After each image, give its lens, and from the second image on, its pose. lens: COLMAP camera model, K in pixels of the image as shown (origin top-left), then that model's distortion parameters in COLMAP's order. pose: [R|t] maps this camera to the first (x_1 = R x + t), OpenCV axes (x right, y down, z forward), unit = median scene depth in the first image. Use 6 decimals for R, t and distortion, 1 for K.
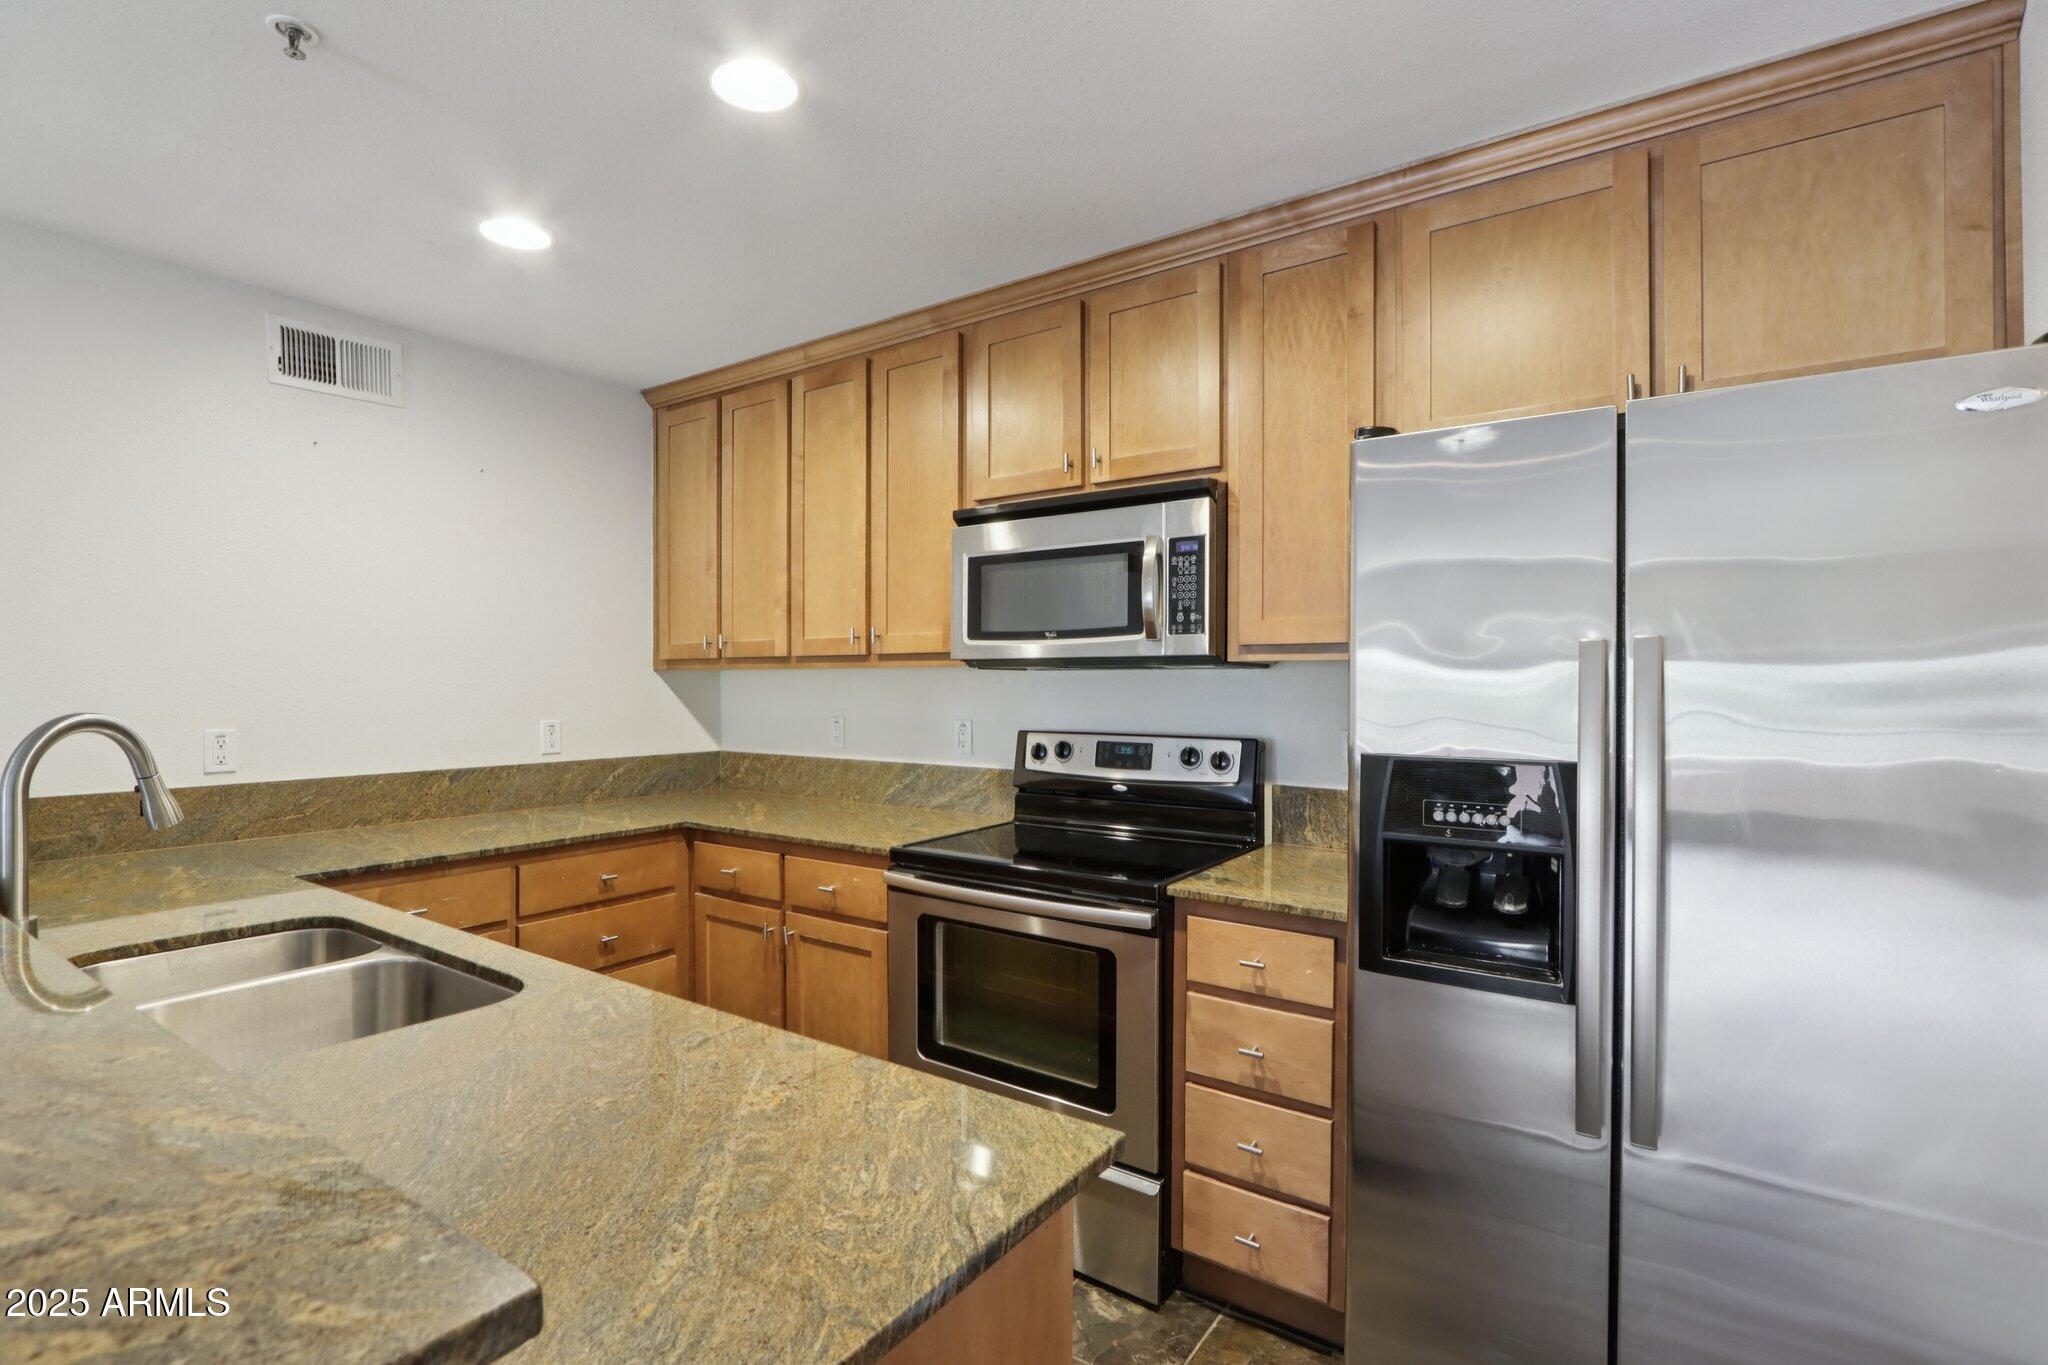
lens RADIAL K [[958.3, 0, 1027.1], [0, 958.3, 681.7], [0, 0, 1]] dist [-0.004175, -0.000355]
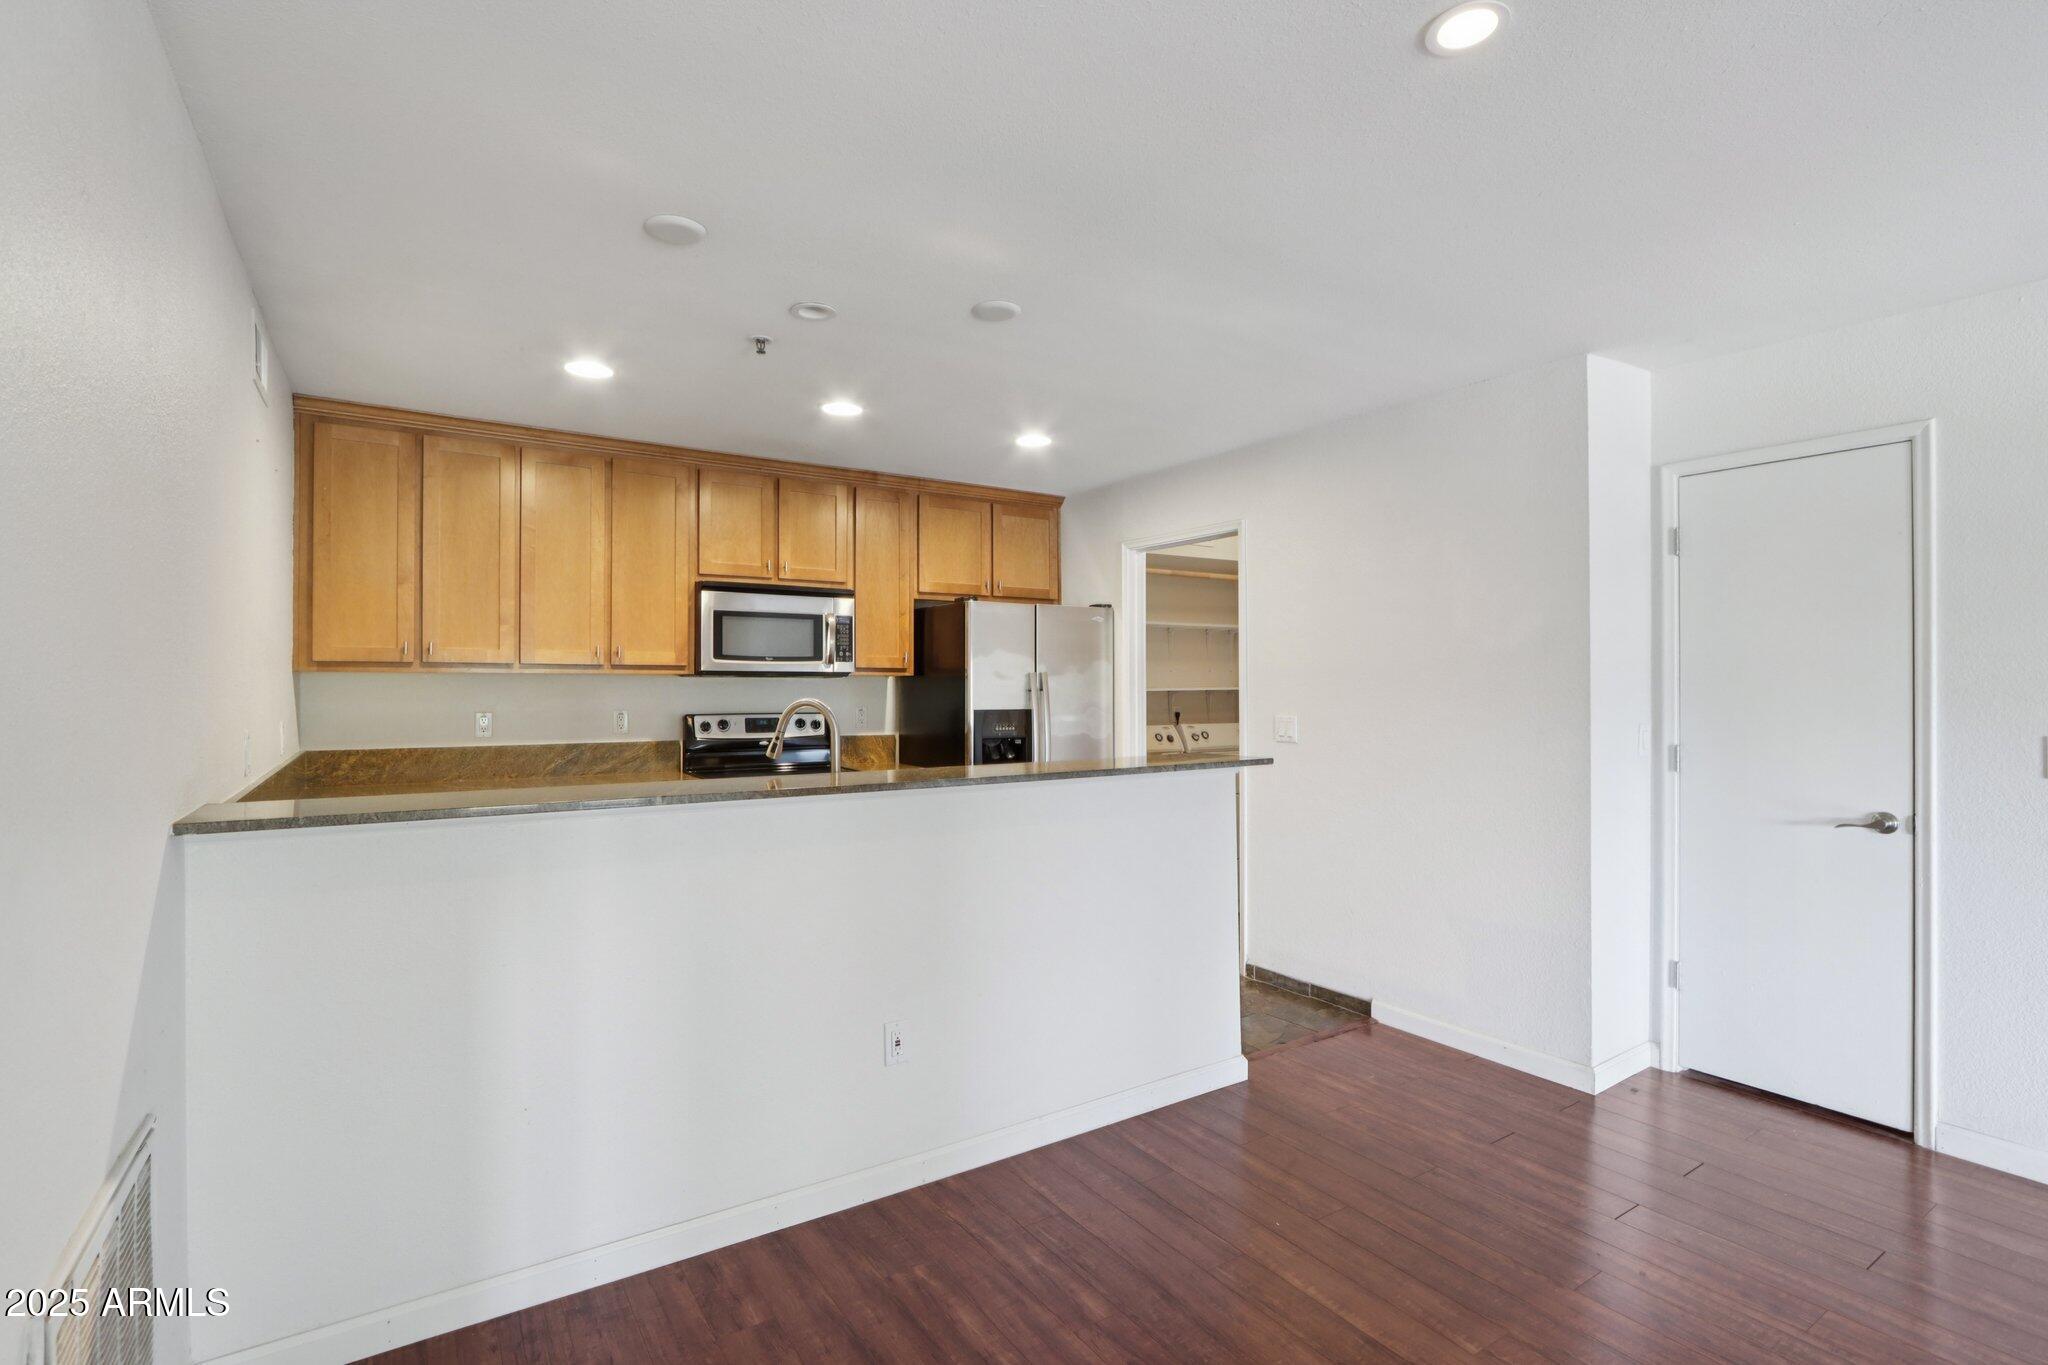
lens RADIAL K [[958.3, 0, 1024.7], [0, 958.3, 684.6], [0, 0, 1]] dist [-0.004175, -0.000355]
pose [[0.377643, 0.004450, 0.925941, -1.366959], [0.003567, 0.999974, -0.006260, 0.013073], [-0.925944, 0.005667, 0.377617, -0.144119]]
